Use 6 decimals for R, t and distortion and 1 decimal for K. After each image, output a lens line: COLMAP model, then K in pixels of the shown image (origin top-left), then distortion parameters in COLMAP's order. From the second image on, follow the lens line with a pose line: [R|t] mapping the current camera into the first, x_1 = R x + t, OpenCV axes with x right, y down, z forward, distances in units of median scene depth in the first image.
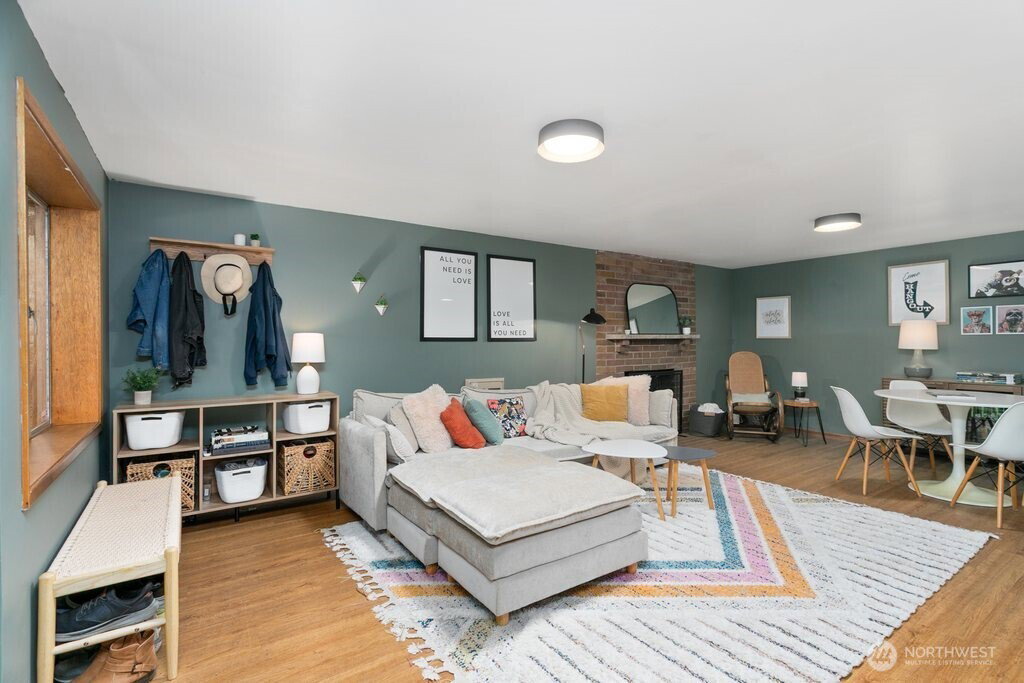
lens RADIAL K [[478.5, 0, 514.7], [0, 478.5, 339.8], [0, 0, 1]] dist [0.008888, 0.002172]
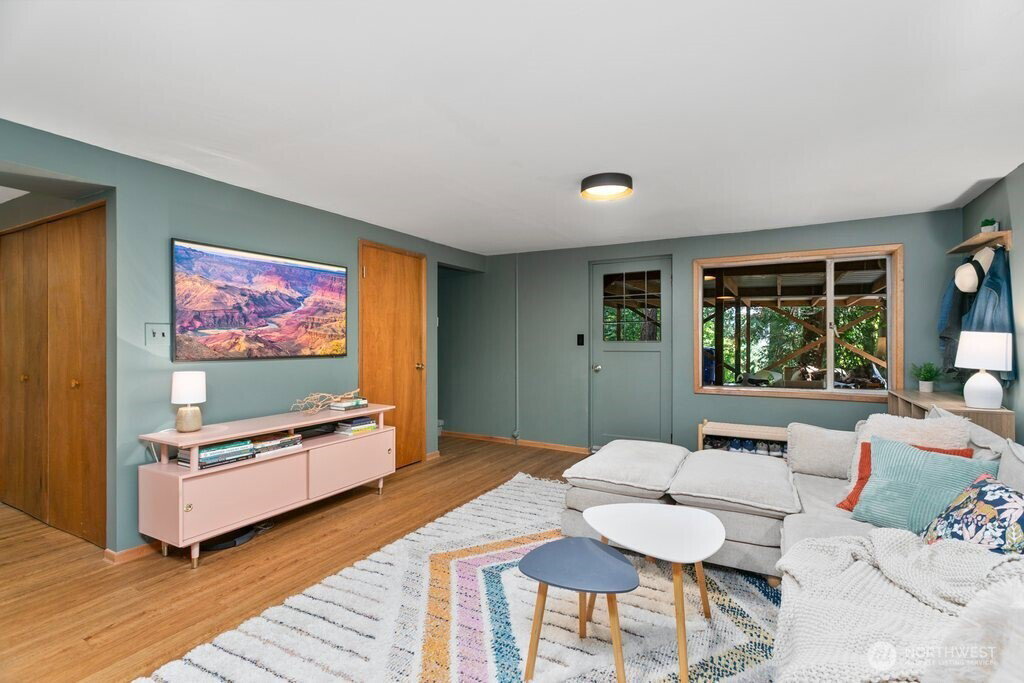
lens RADIAL K [[478.5, 0, 510.3], [0, 478.5, 341.4], [0, 0, 1]] dist [0.008888, 0.002172]
pose [[-0.897564, -0.000658, -0.440883, 0.808498], [0.001118, 0.999992, -0.003767, 0.005662], [0.440882, -0.003874, -0.897557, 1.795624]]
